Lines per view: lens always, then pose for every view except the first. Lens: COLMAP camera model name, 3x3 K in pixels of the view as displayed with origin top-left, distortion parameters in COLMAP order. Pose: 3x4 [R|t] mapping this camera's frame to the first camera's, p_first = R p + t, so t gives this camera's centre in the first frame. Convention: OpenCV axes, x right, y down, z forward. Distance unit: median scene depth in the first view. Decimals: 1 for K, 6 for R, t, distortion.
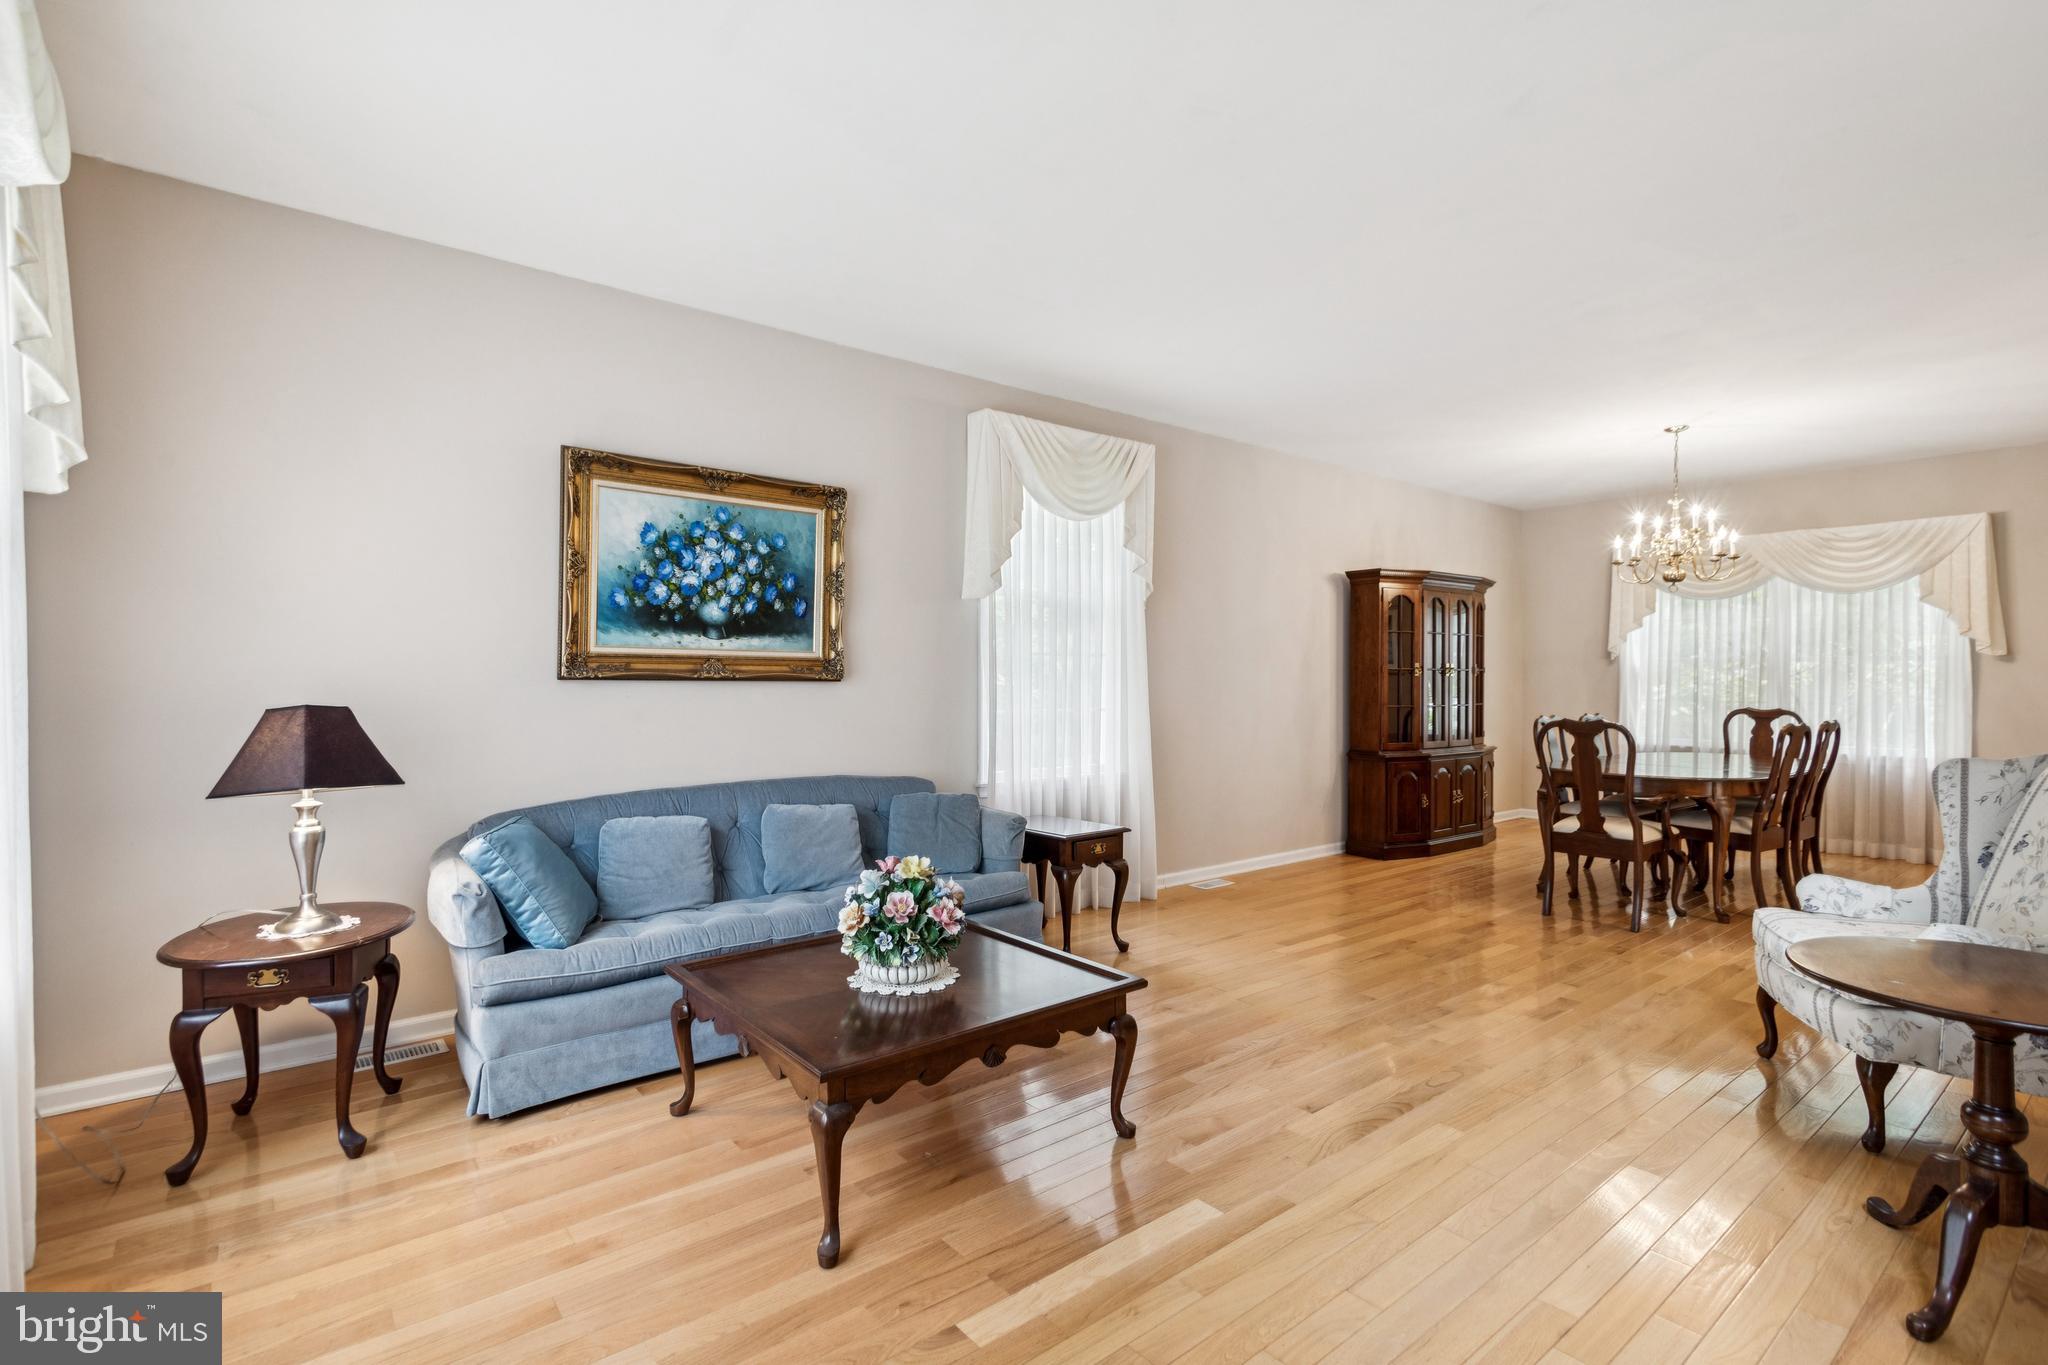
lens RADIAL K [[968.2, 0, 1016.3], [0, 968.2, 670.8], [0, 0, 1]] dist [0.029925, -0.010567]
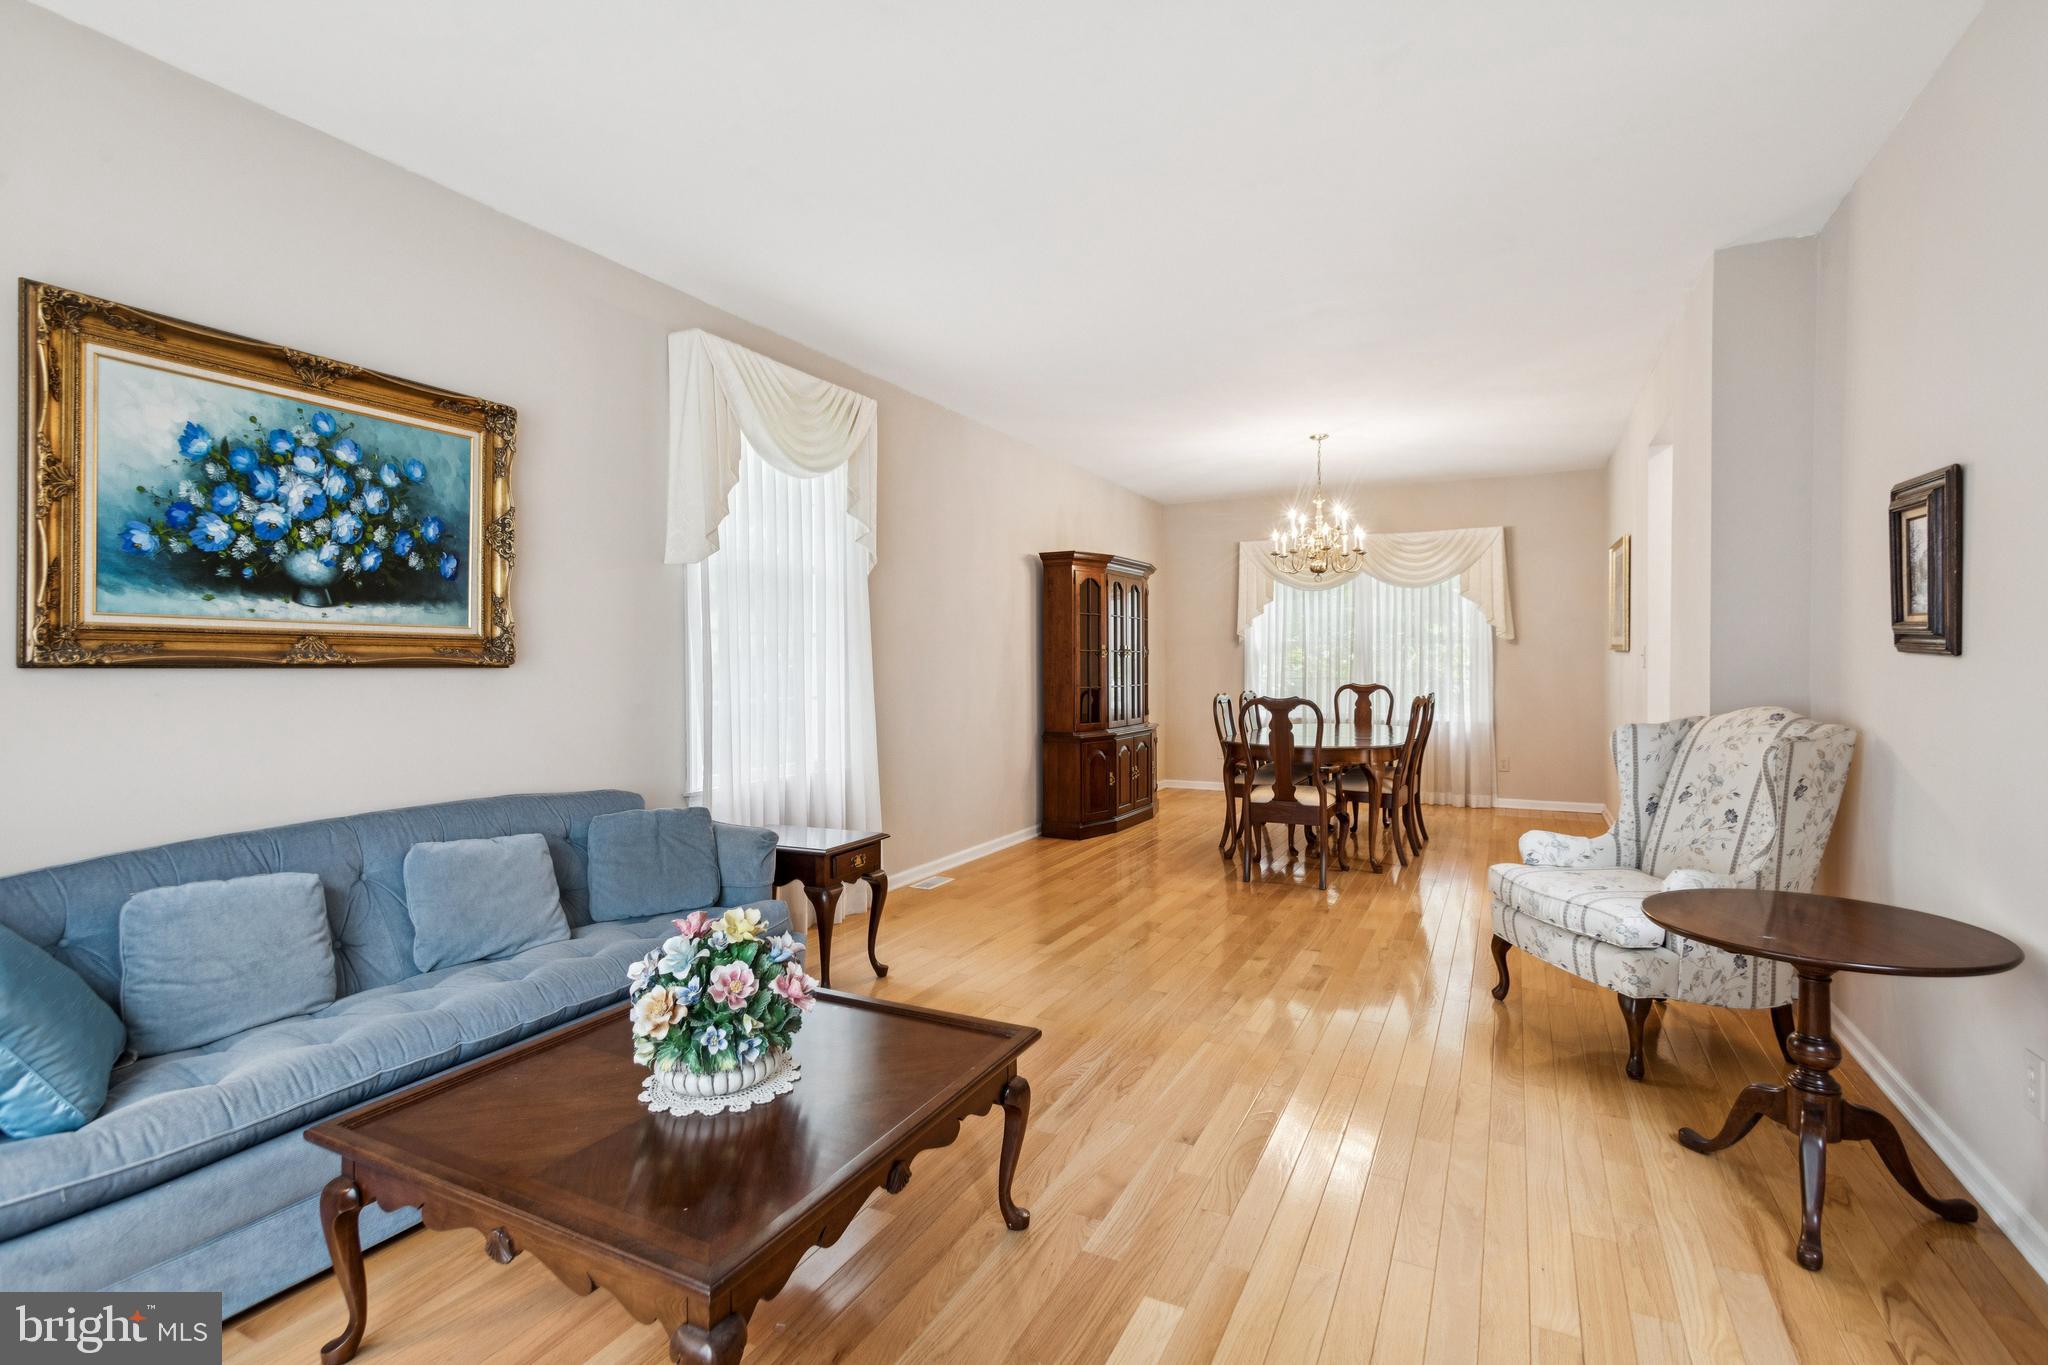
lens RADIAL K [[968.8, 0, 1026.9], [0, 968.8, 664.9], [0, 0, 1]] dist [0.025796, -0.011009]
pose [[0.913024, -0.007404, 0.407839, -0.131434], [0.003055, 0.999931, 0.011314, 0.001854], [-0.407894, -0.009084, 0.912984, 0.167557]]
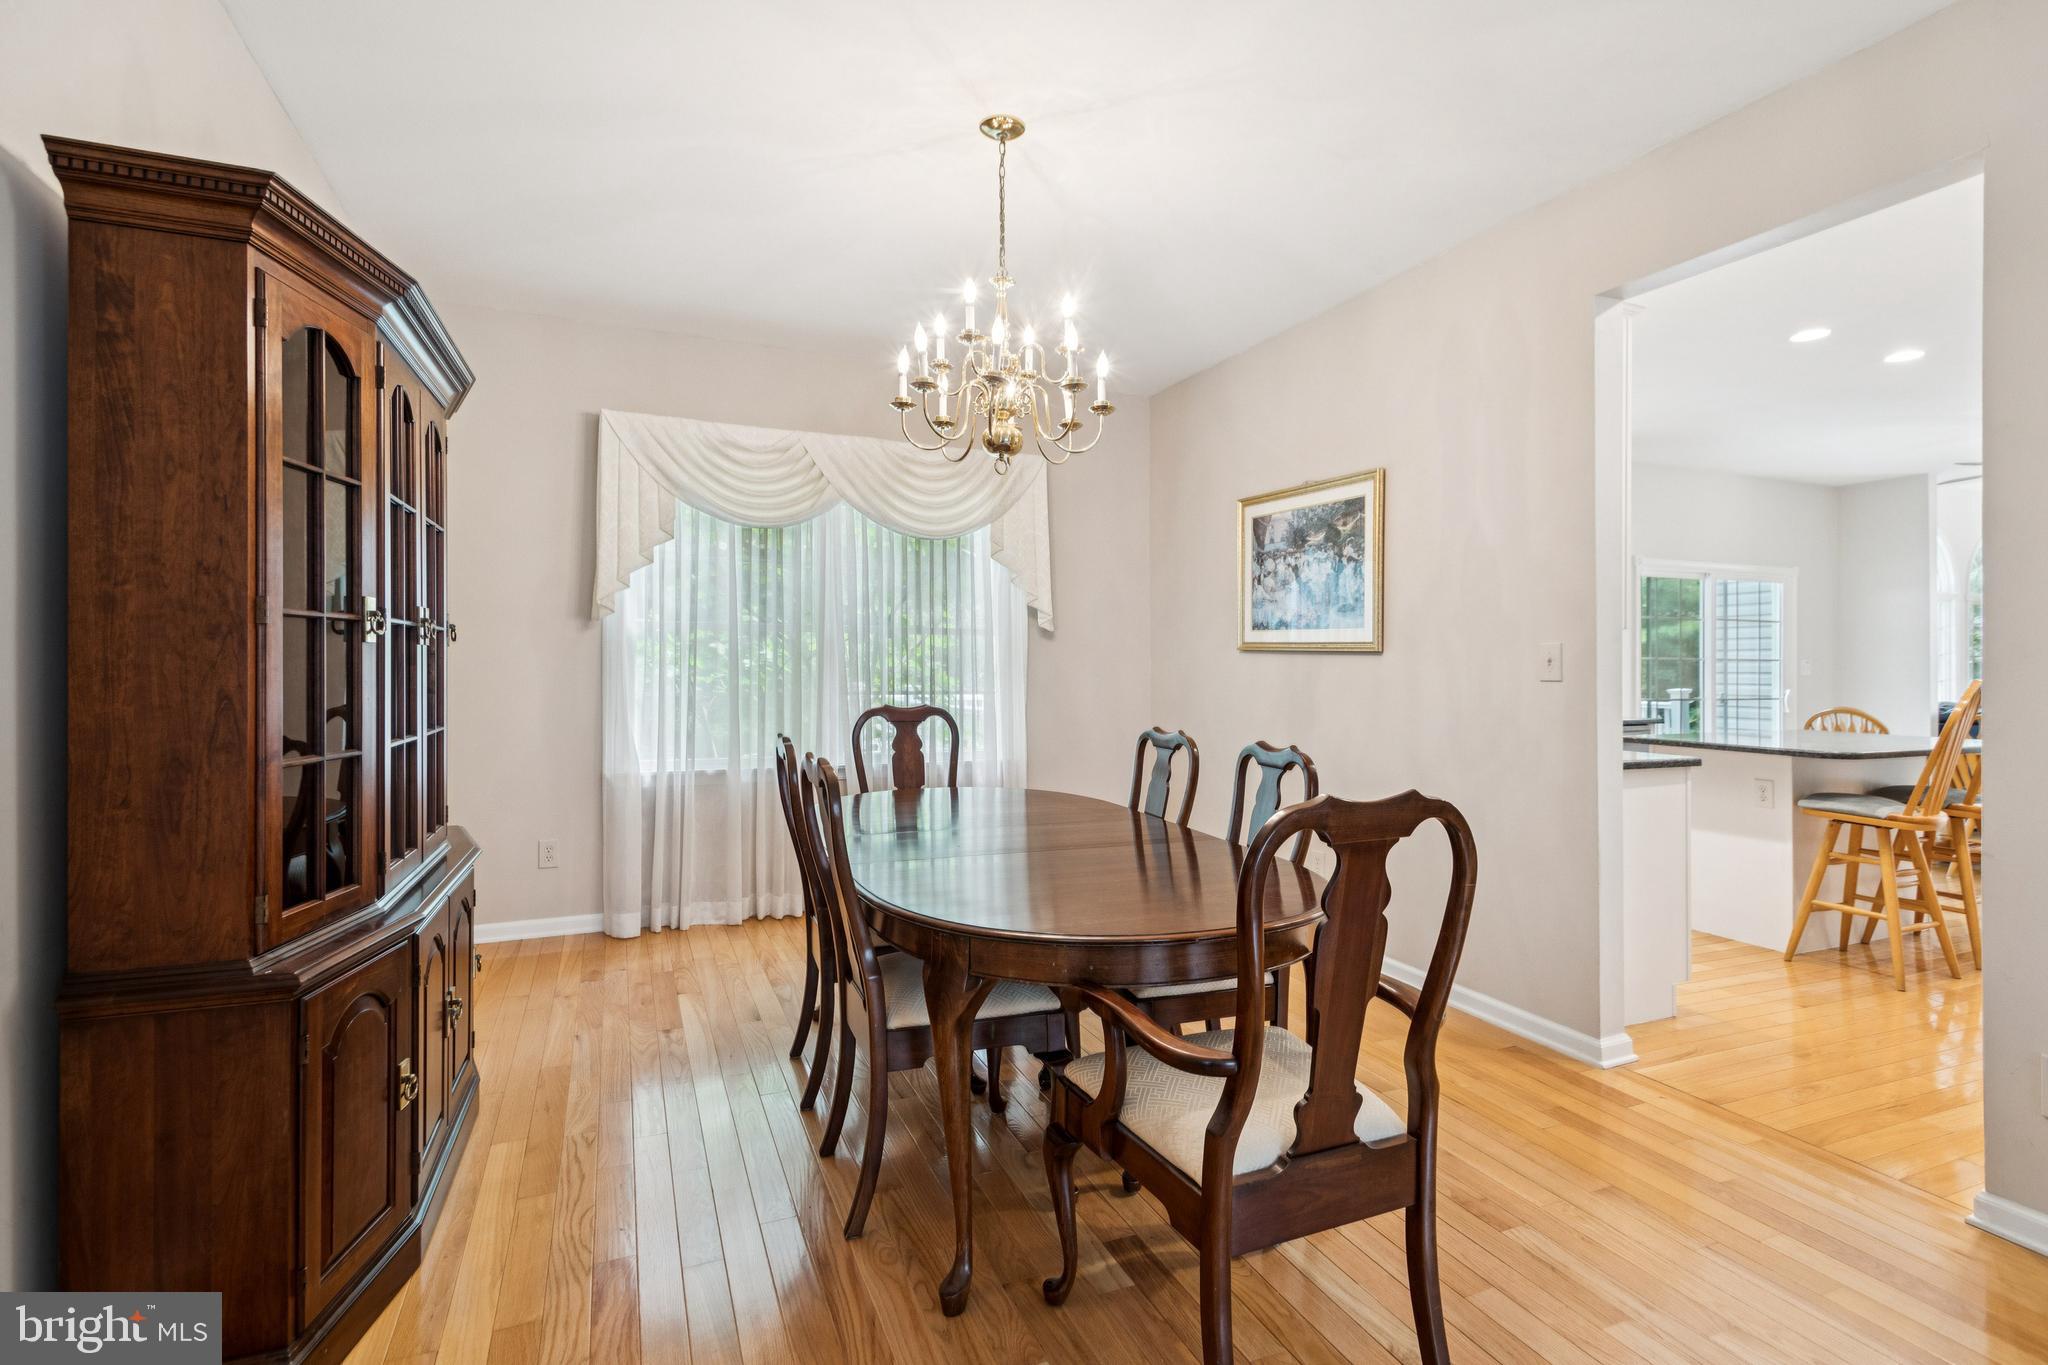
lens RADIAL K [[968.2, 0, 1016.3], [0, 968.2, 670.8], [0, 0, 1]] dist [0.029925, -0.010567]
pose [[0.285725, -0.008742, 0.958272, 0.326059], [-0.019709, 0.999693, 0.014996, 0.009646], [-0.958109, -0.023172, 0.285465, 1.241316]]
